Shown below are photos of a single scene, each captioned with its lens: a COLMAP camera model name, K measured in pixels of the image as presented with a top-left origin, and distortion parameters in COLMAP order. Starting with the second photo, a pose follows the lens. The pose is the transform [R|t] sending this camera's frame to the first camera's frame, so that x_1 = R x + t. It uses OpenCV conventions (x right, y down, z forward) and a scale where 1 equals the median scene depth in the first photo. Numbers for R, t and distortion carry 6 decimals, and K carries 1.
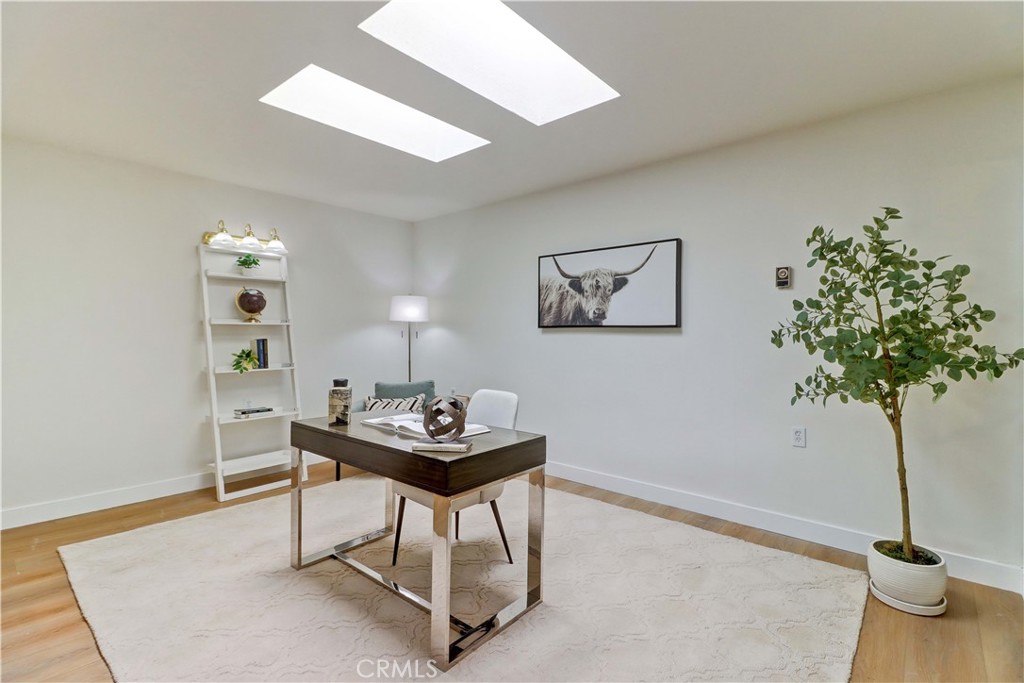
lens RADIAL K [[485.5, 0, 534.4], [0, 485.5, 326.0], [0, 0, 1]] dist [0.003609, -0.002060]
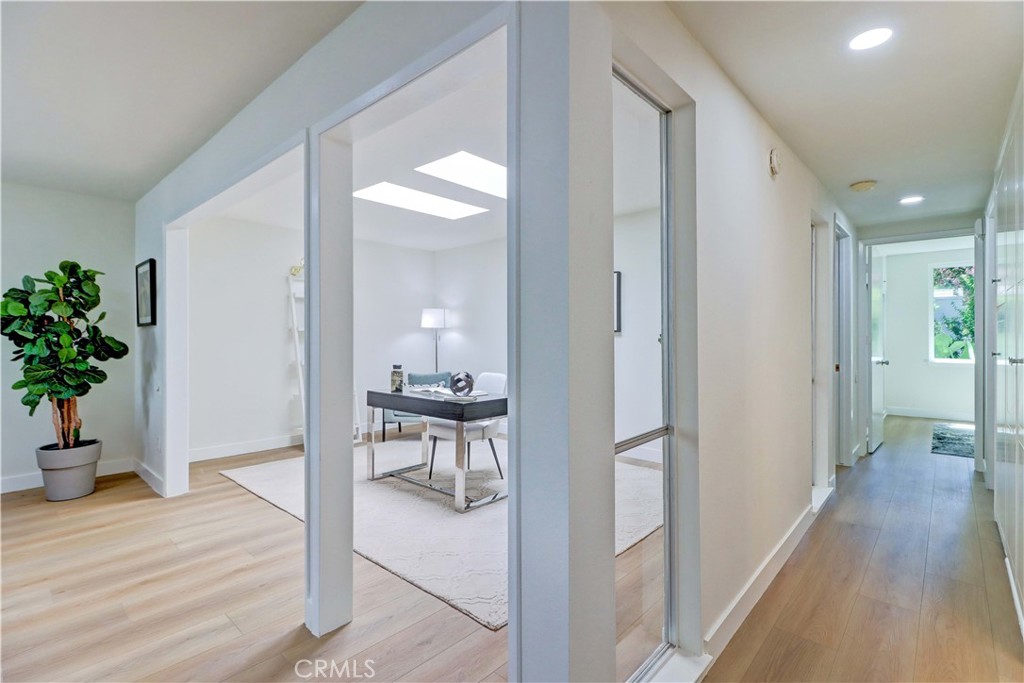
lens RADIAL K [[485.5, 0, 518.7], [0, 485.5, 340.0], [0, 0, 1]] dist [0.003609, -0.002060]
pose [[0.998637, -0.003075, -0.052102, 0.092810], [0.004157, 0.999778, 0.020678, -0.005242], [0.052027, -0.020866, 0.998428, -0.603557]]
